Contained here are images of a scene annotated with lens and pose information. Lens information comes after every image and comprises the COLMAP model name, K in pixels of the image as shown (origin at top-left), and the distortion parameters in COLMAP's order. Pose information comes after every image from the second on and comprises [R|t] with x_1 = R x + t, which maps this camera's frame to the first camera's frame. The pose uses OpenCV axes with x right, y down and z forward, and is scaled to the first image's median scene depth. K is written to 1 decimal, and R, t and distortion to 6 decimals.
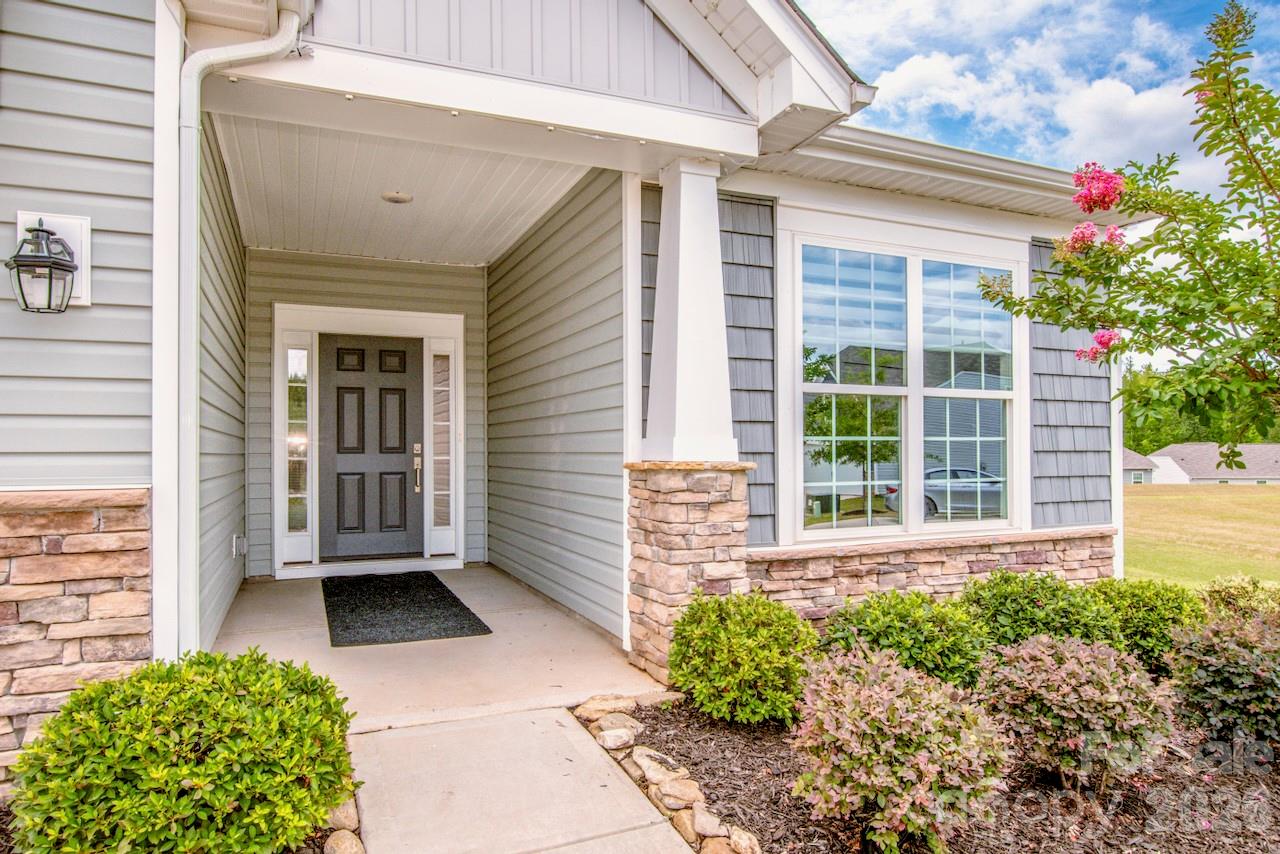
lens RADIAL K [[764.2, 0, 644.2], [0, 764.2, 452.0], [0, 0, 1]] dist [0.002734, 0.000795]
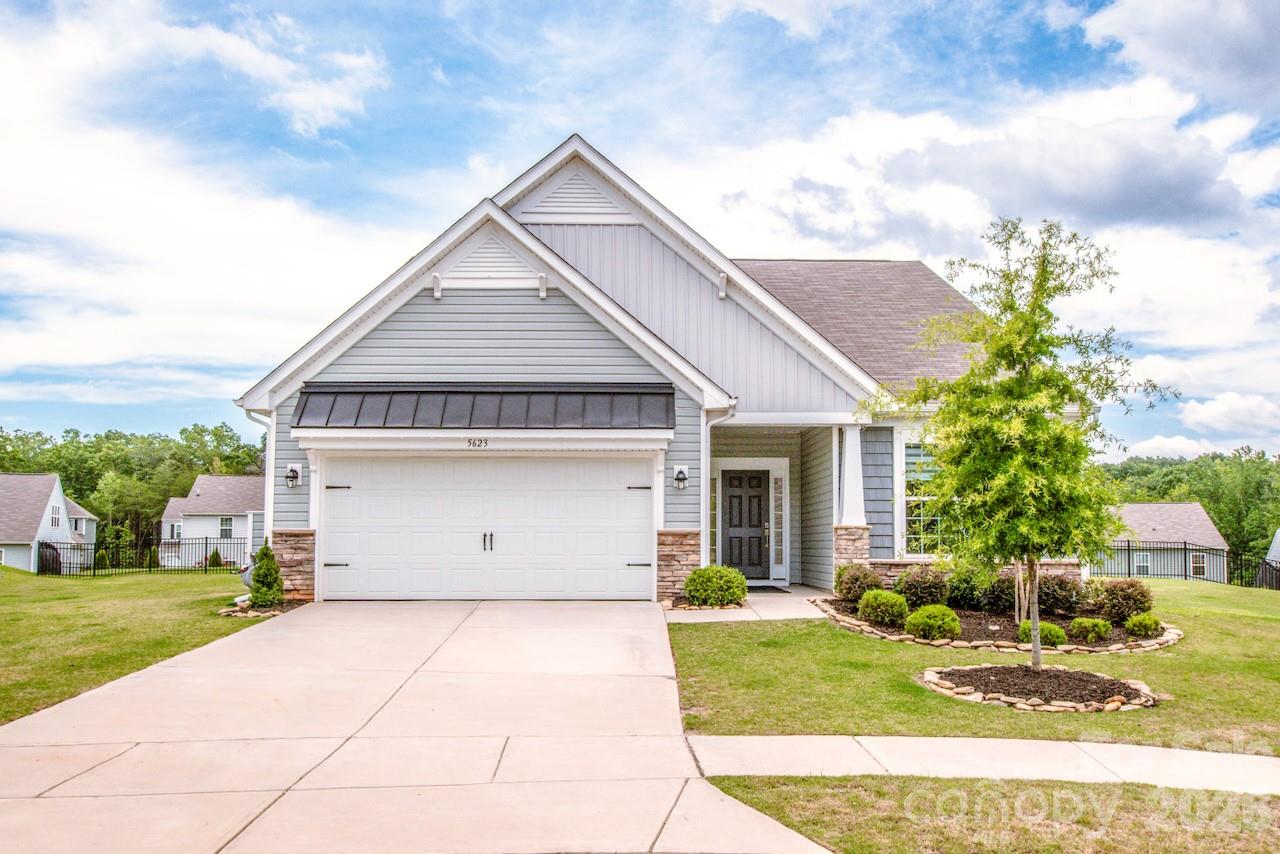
lens RADIAL K [[1150.4, 0, 640.0], [0, 1150.4, 427.0], [0, 0, 1]] dist [-0.006073, -0.000725]
pose [[0.915146, -0.035683, -0.401540, 0.643862], [-0.007451, 0.994407, -0.105349, 0.061819], [0.403054, 0.099402, 0.909762, -1.979126]]
